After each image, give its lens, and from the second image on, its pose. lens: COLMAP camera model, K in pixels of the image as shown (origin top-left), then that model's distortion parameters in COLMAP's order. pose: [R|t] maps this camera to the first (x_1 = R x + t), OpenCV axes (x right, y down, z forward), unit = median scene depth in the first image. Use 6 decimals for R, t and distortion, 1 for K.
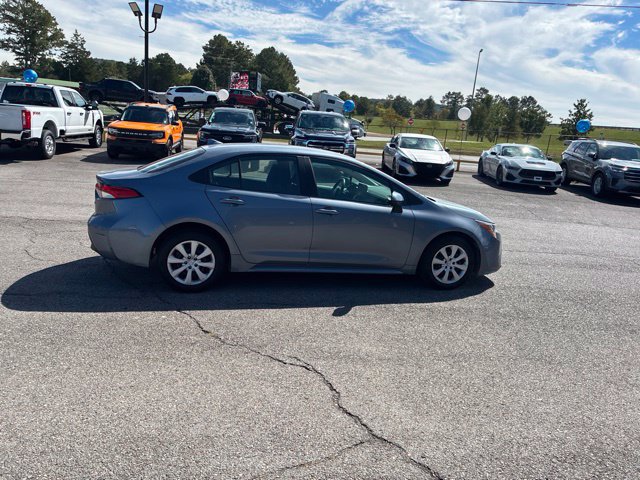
lens RADIAL K [[488.7, 0, 320.9], [0, 488.7, 231.5], [0, 0, 1]] dist [0.059478, -0.083695]
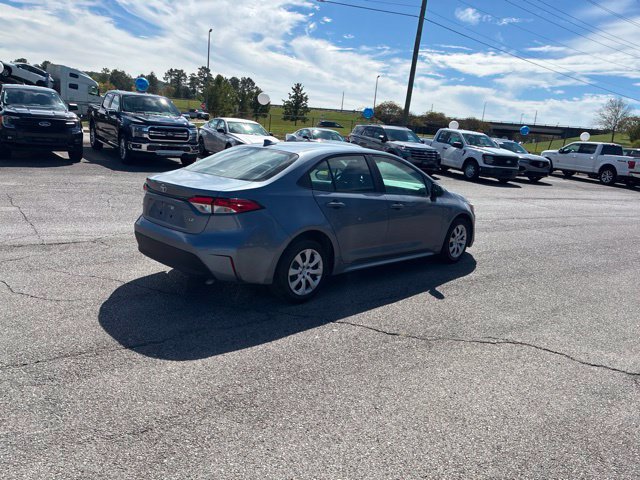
lens RADIAL K [[485.9, 0, 320.9], [0, 485.9, 235.6], [0, 0, 1]] dist [0.057103, -0.078413]
pose [[0.855908, -0.117545, 0.503592, -0.211578], [0.091413, 0.992879, 0.076384, -0.023029], [-0.508984, -0.019343, 0.860559, 0.049767]]
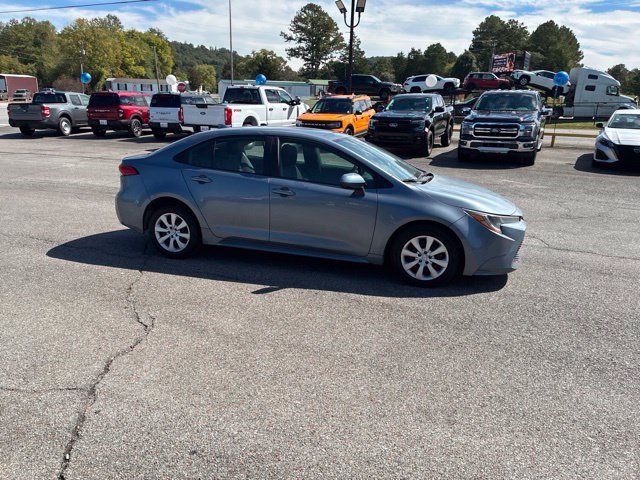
lens RADIAL K [[491.6, 0, 317.2], [0, 491.6, 237.8], [0, 0, 1]] dist [0.059590, -0.080391]
pose [[0.860025, 0.075233, -0.504675, 0.183091], [-0.059775, 0.997115, 0.046778, 0.000434], [0.506738, -0.010063, 0.862041, 0.051683]]
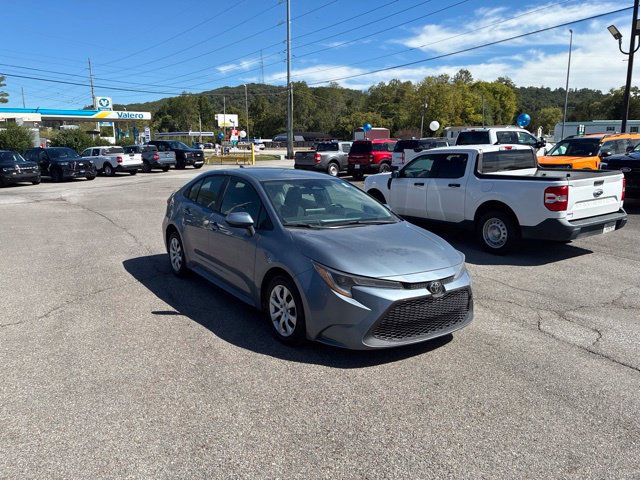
lens RADIAL K [[487.4, 0, 320.4], [0, 487.4, 239.3], [0, 0, 1]] dist [0.050911, -0.063002]
pose [[0.366761, 0.097489, -0.925193, 0.342270], [-0.162477, 0.985922, 0.039480, -0.029715], [0.916017, 0.135843, 0.377437, 0.252805]]
